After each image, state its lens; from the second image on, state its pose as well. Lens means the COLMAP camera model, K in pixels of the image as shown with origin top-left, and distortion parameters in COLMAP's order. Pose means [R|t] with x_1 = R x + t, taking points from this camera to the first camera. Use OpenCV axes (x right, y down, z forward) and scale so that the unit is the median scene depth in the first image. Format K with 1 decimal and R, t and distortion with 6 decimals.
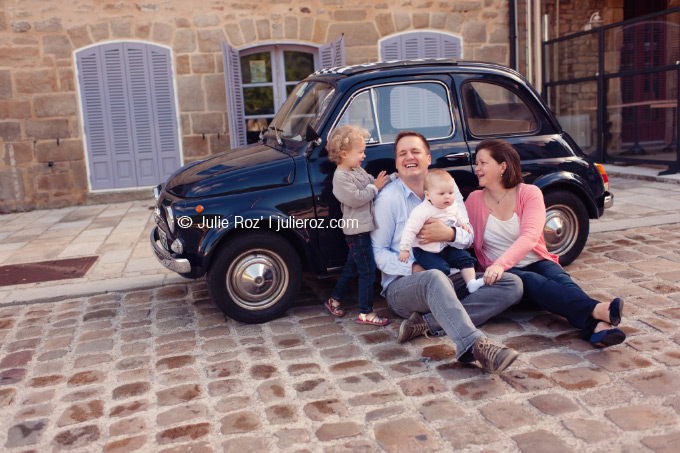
lens RADIAL K [[675.7, 0, 340.0], [0, 675.7, 226.5], [0, 0, 1]] dist [-0.009919, 0.010324]
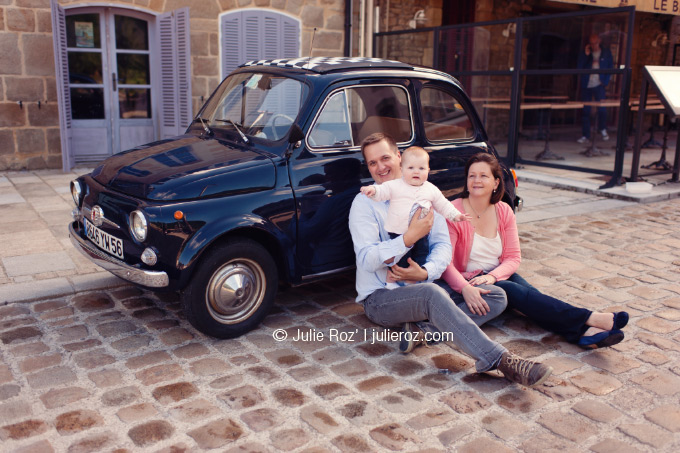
lens RADIAL K [[675.7, 0, 340.0], [0, 675.7, 226.5], [0, 0, 1]] dist [-0.009919, 0.010324]
pose [[0.936828, 0.002350, 0.349783, -0.298021], [-0.017795, 0.999003, 0.040948, -0.047501], [-0.349338, -0.044586, 0.935936, 0.089234]]
